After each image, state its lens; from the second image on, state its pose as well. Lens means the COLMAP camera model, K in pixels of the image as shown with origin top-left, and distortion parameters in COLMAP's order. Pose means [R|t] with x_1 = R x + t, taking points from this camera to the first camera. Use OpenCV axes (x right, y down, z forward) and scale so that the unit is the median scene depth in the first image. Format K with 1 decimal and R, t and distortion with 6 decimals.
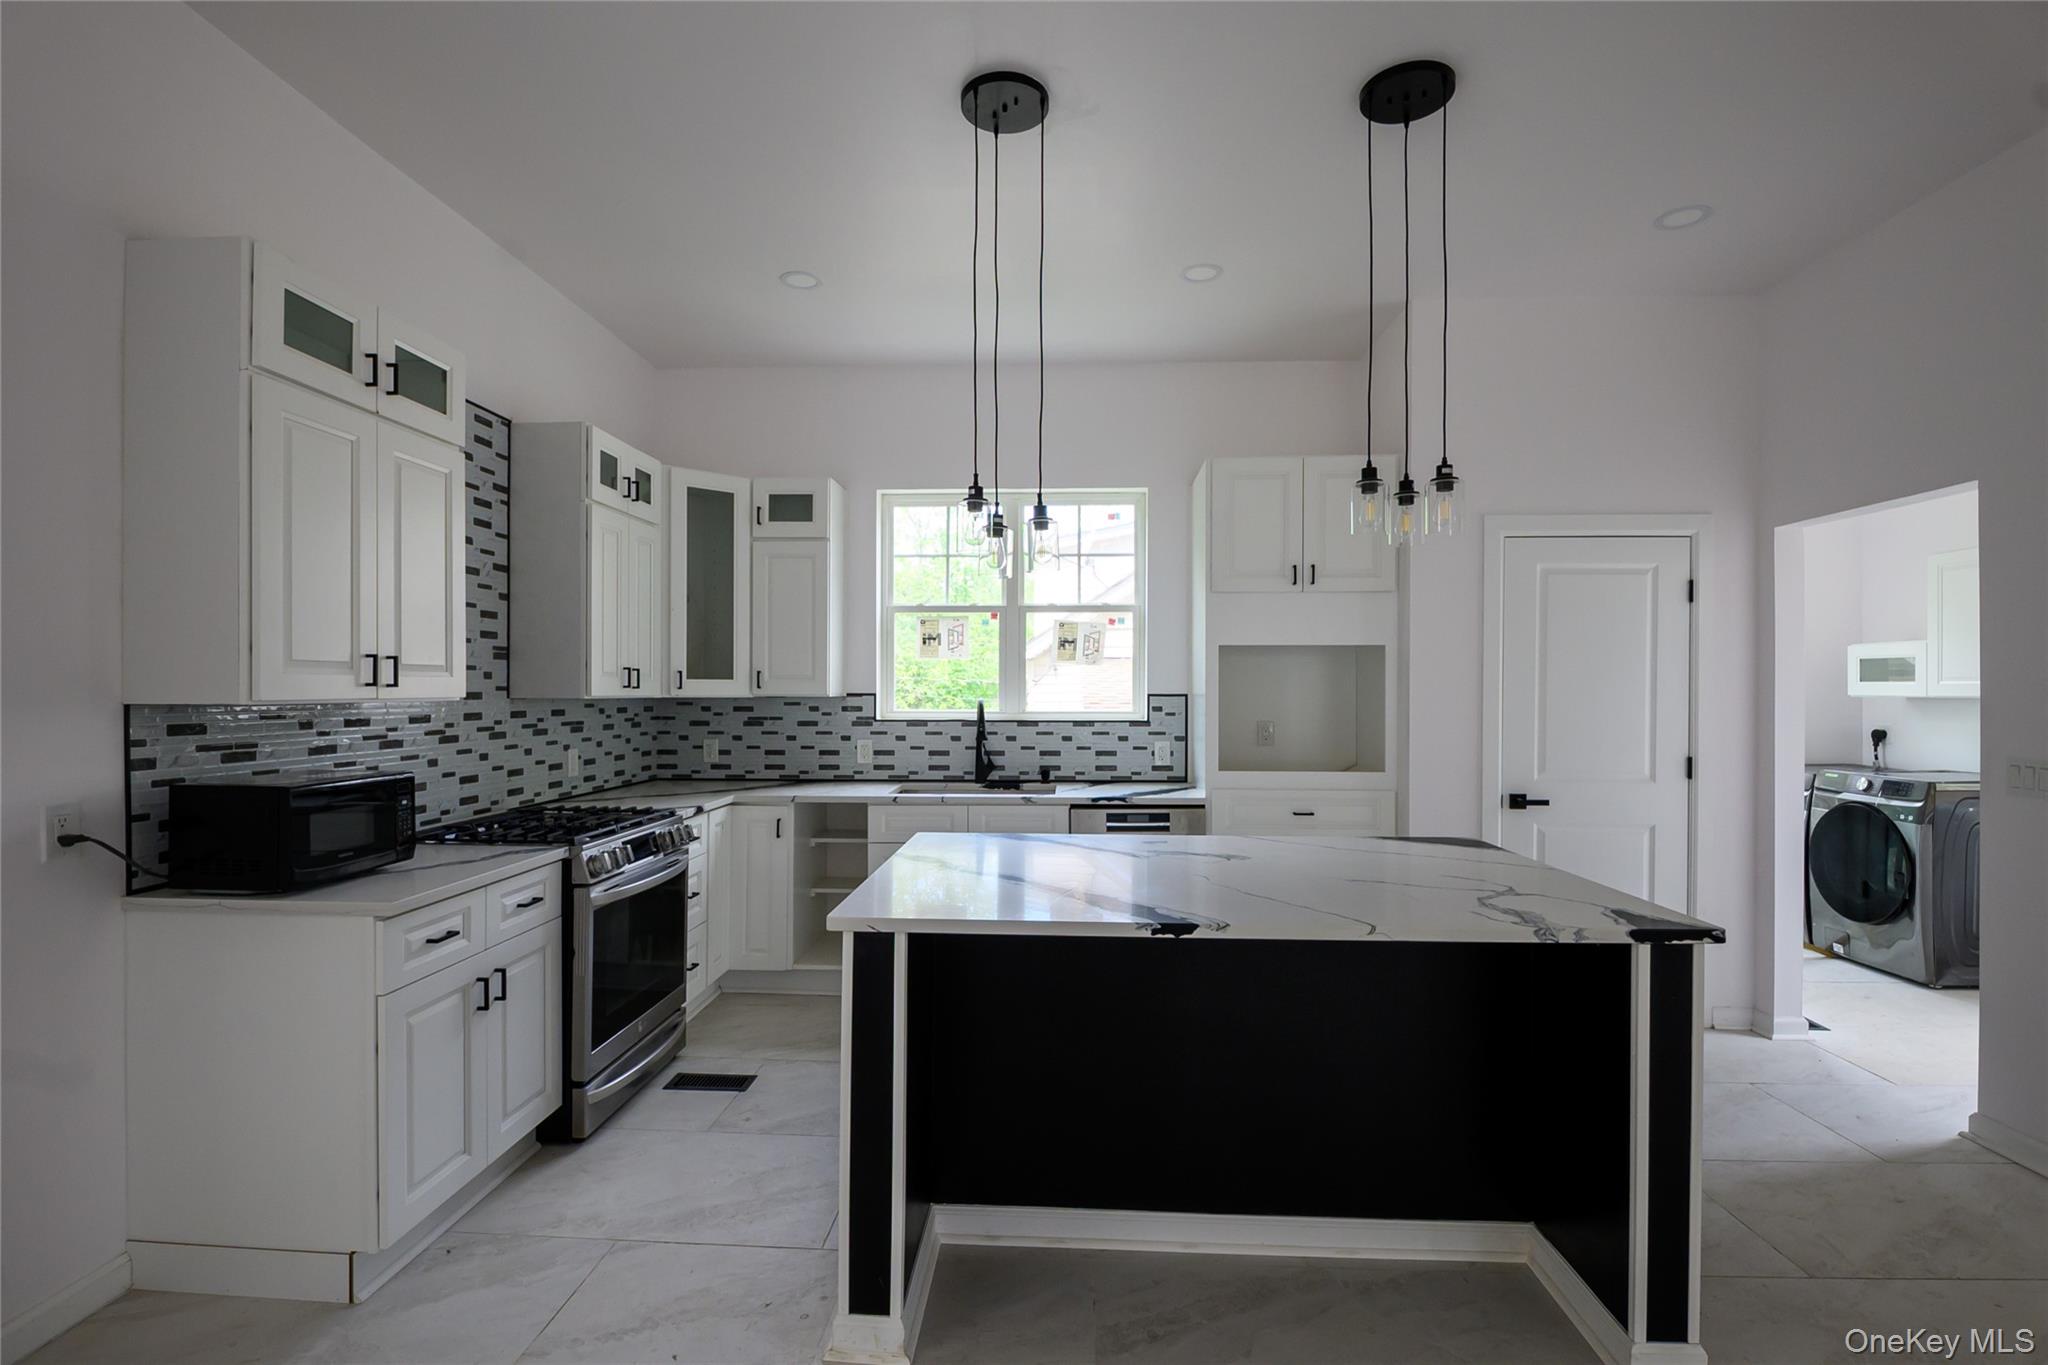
lens RADIAL K [[955.2, 0, 1023.1], [0, 955.2, 688.9], [0, 0, 1]] dist [0.005557, -0.014534]
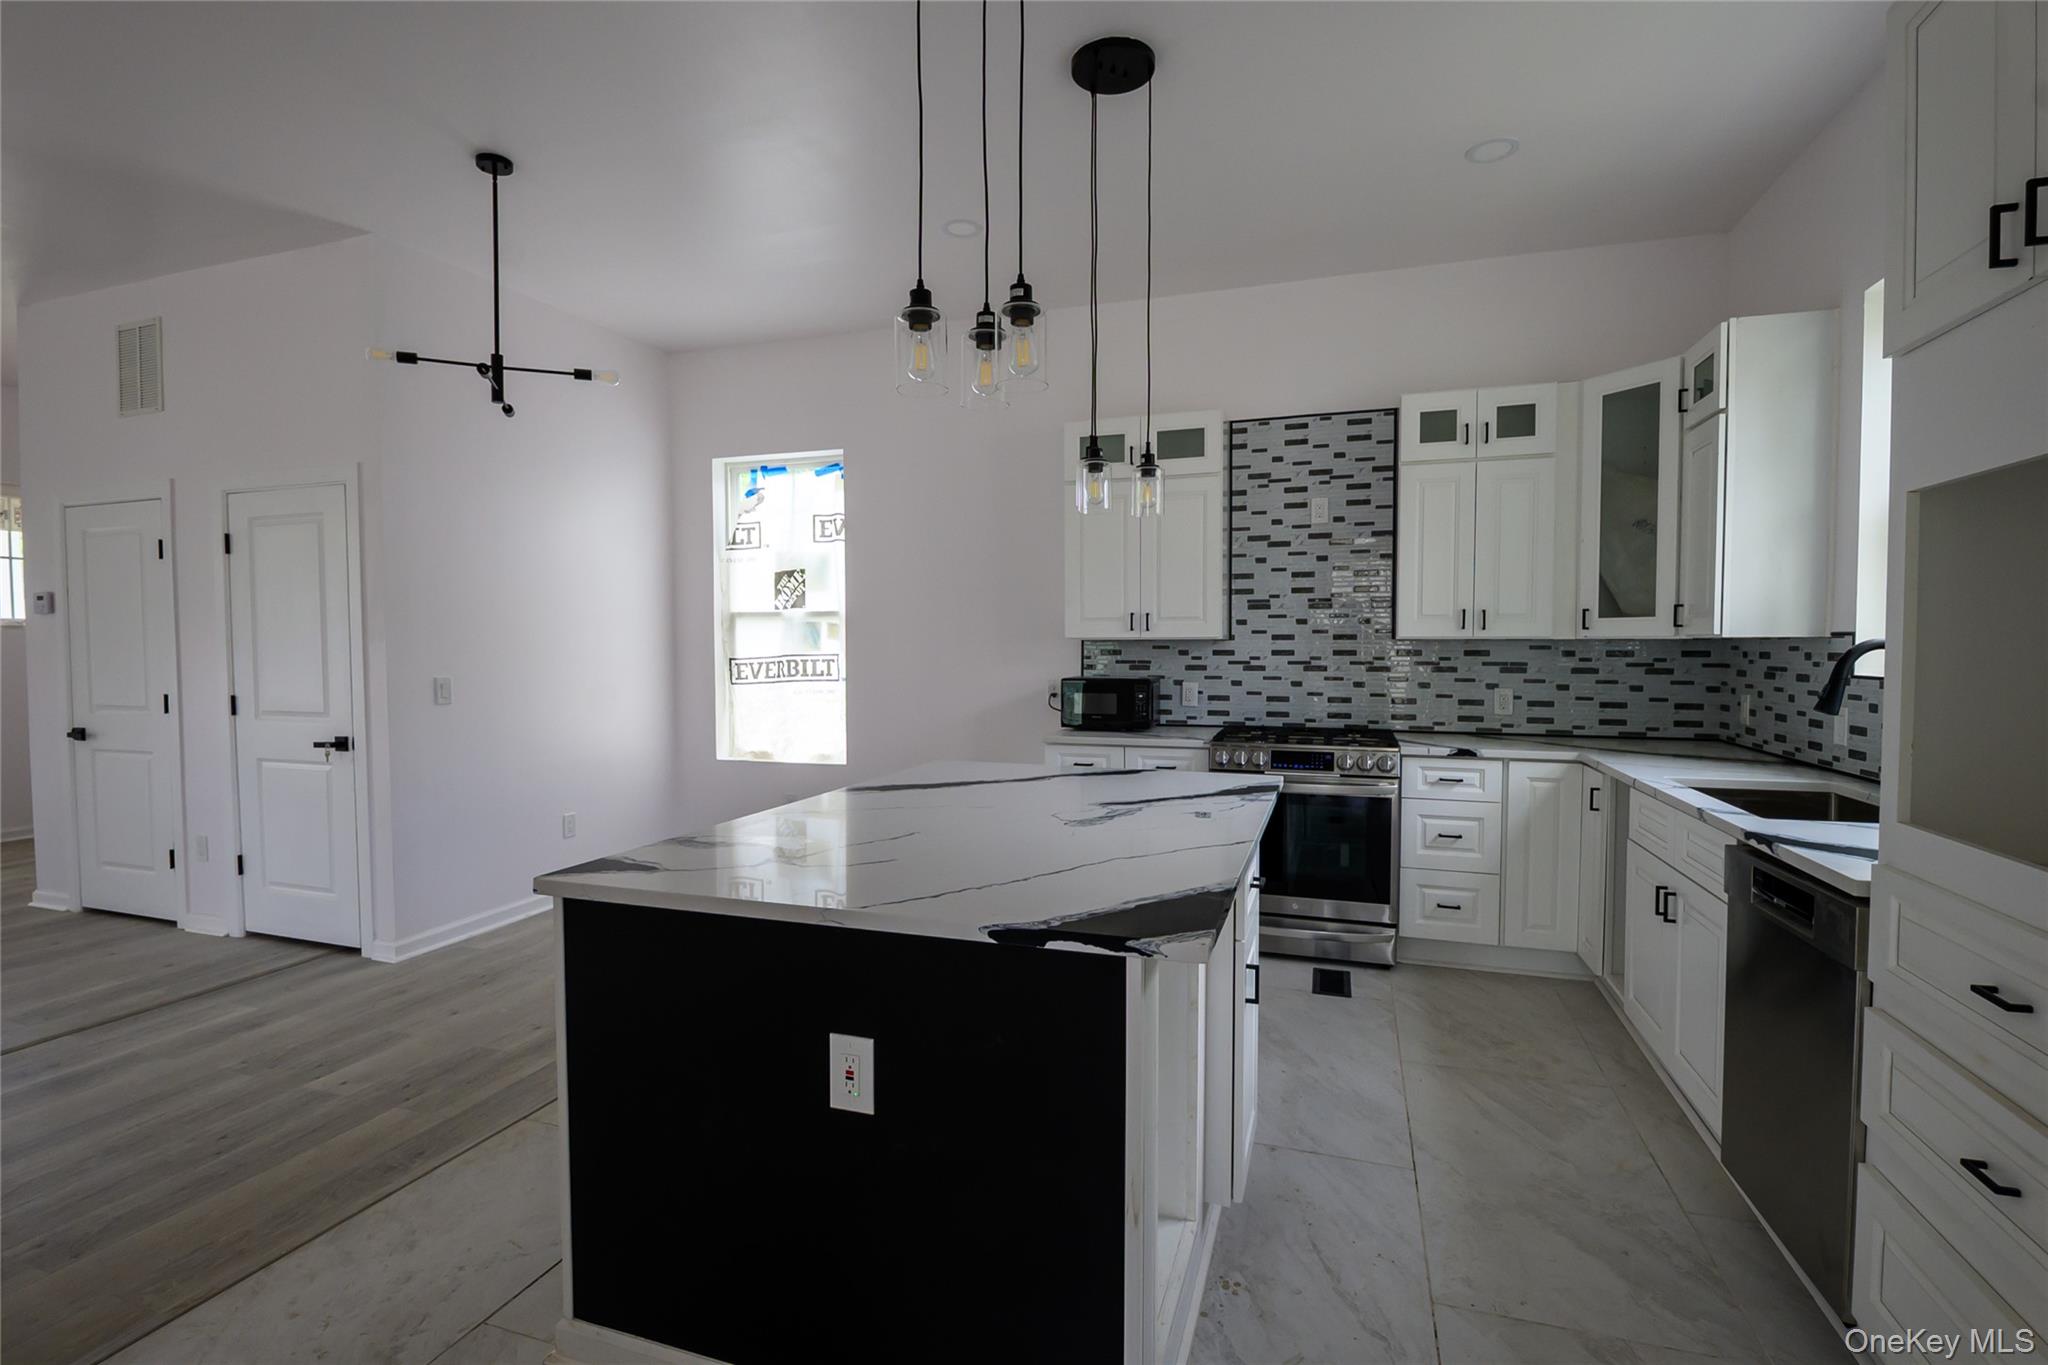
lens RADIAL K [[953.9, 0, 1018.1], [0, 953.9, 680.4], [0, 0, 1]] dist [0.005244, -0.012960]
pose [[-0.275388, 0.036366, -0.960645, 0.605173], [0.001444, 0.999299, 0.037415, 0.012783], [0.961332, 0.008917, -0.275247, 0.693182]]
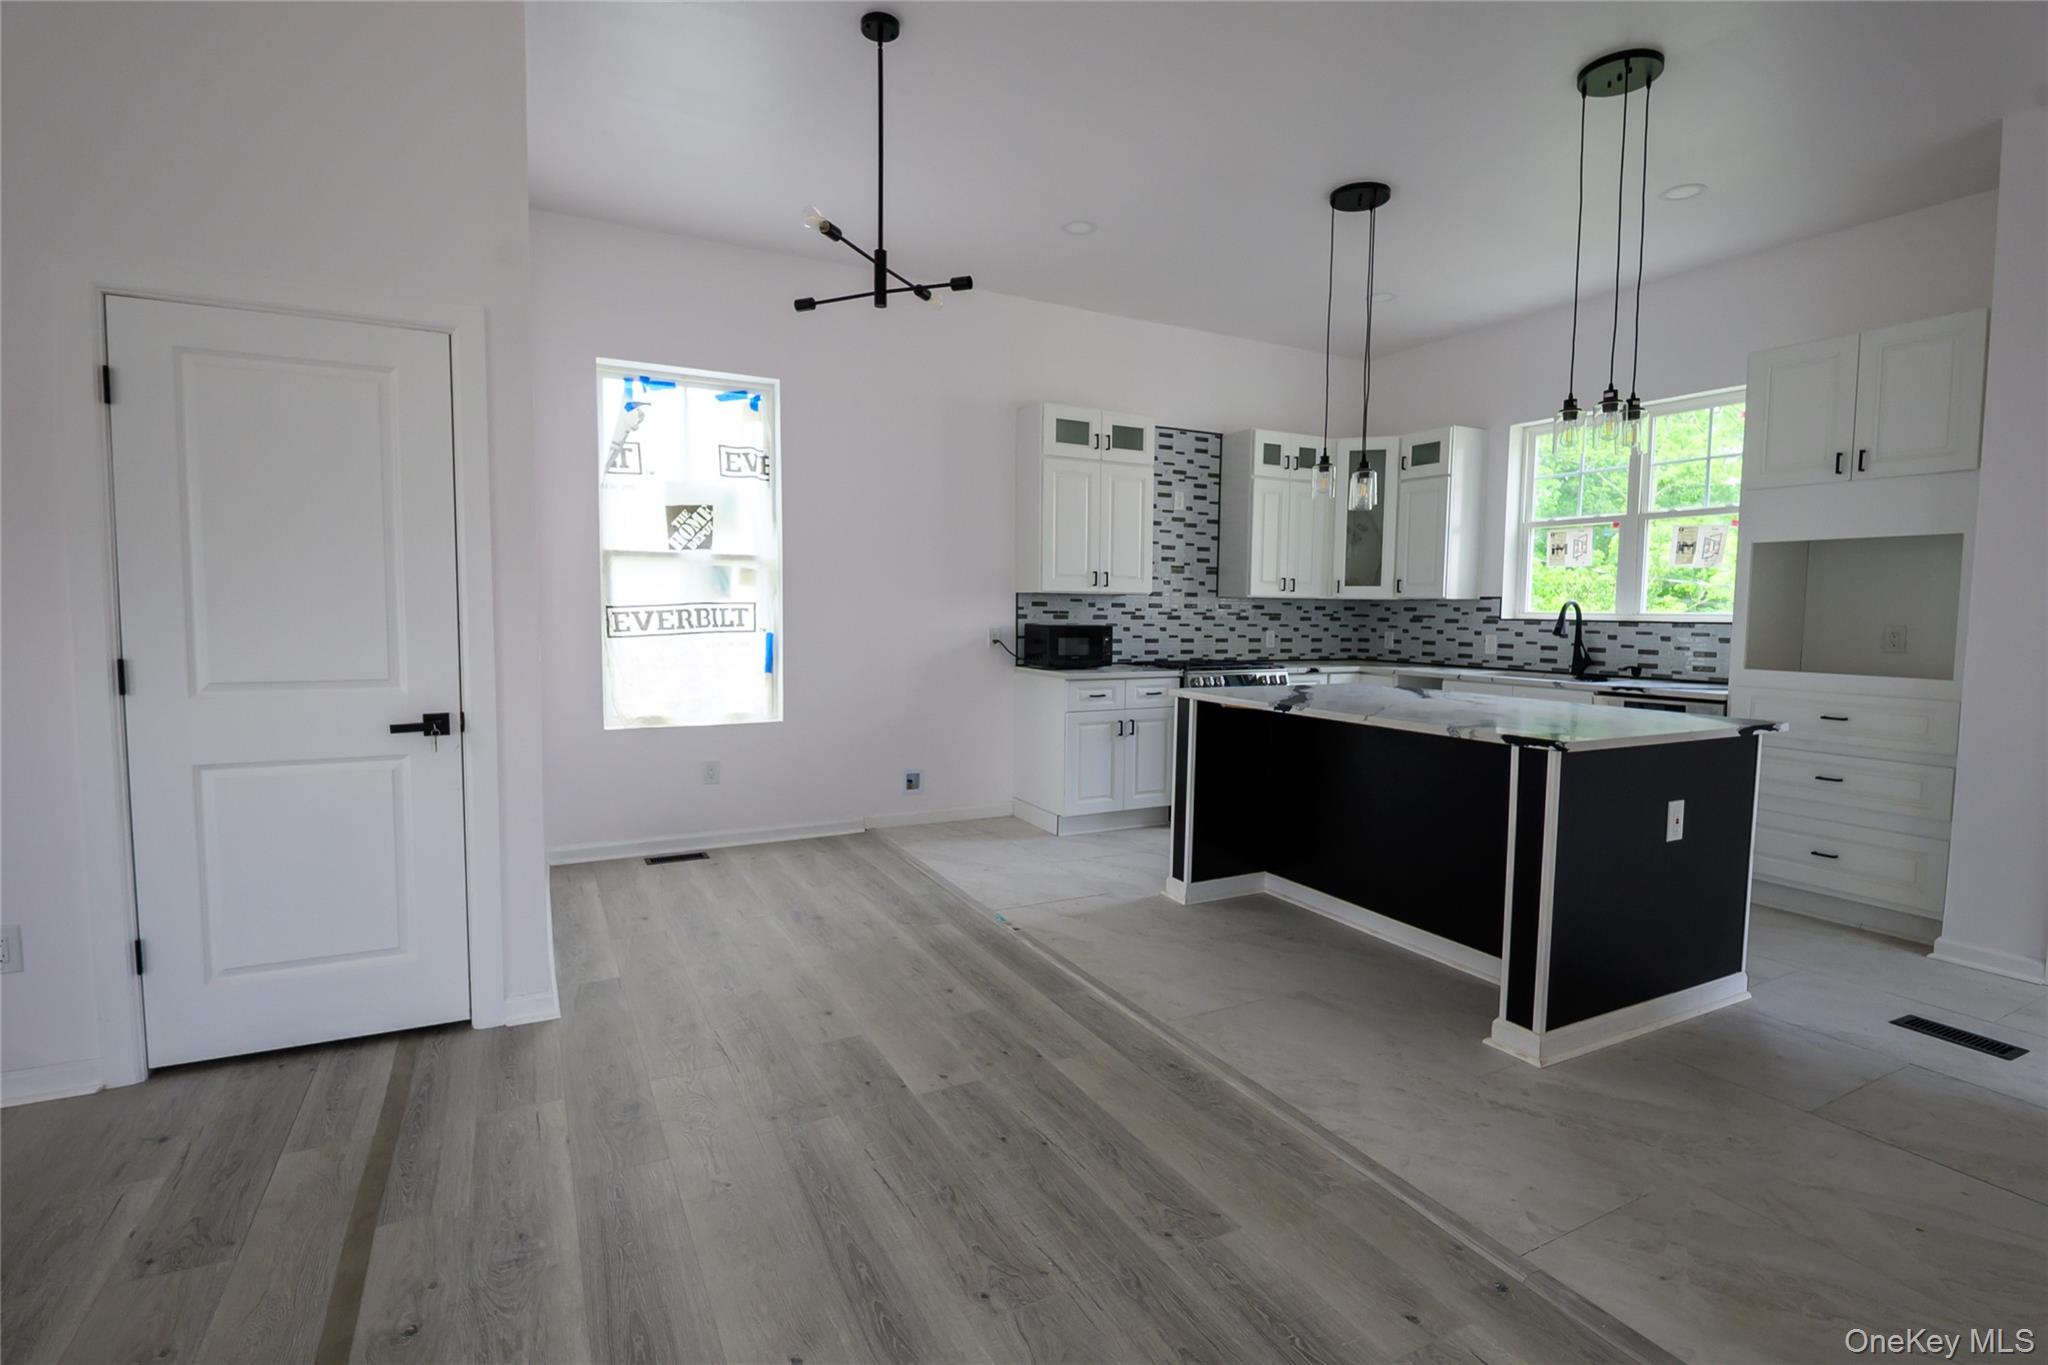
lens RADIAL K [[959.3, 0, 1023.2], [0, 959.3, 676.6], [0, 0, 1]] dist [0.012293, -0.018285]
pose [[0.508242, 0.065392, -0.858728, 0.624216], [-0.010957, 0.997523, 0.069476, 0.029268], [0.861145, -0.025901, 0.507700, -0.151854]]
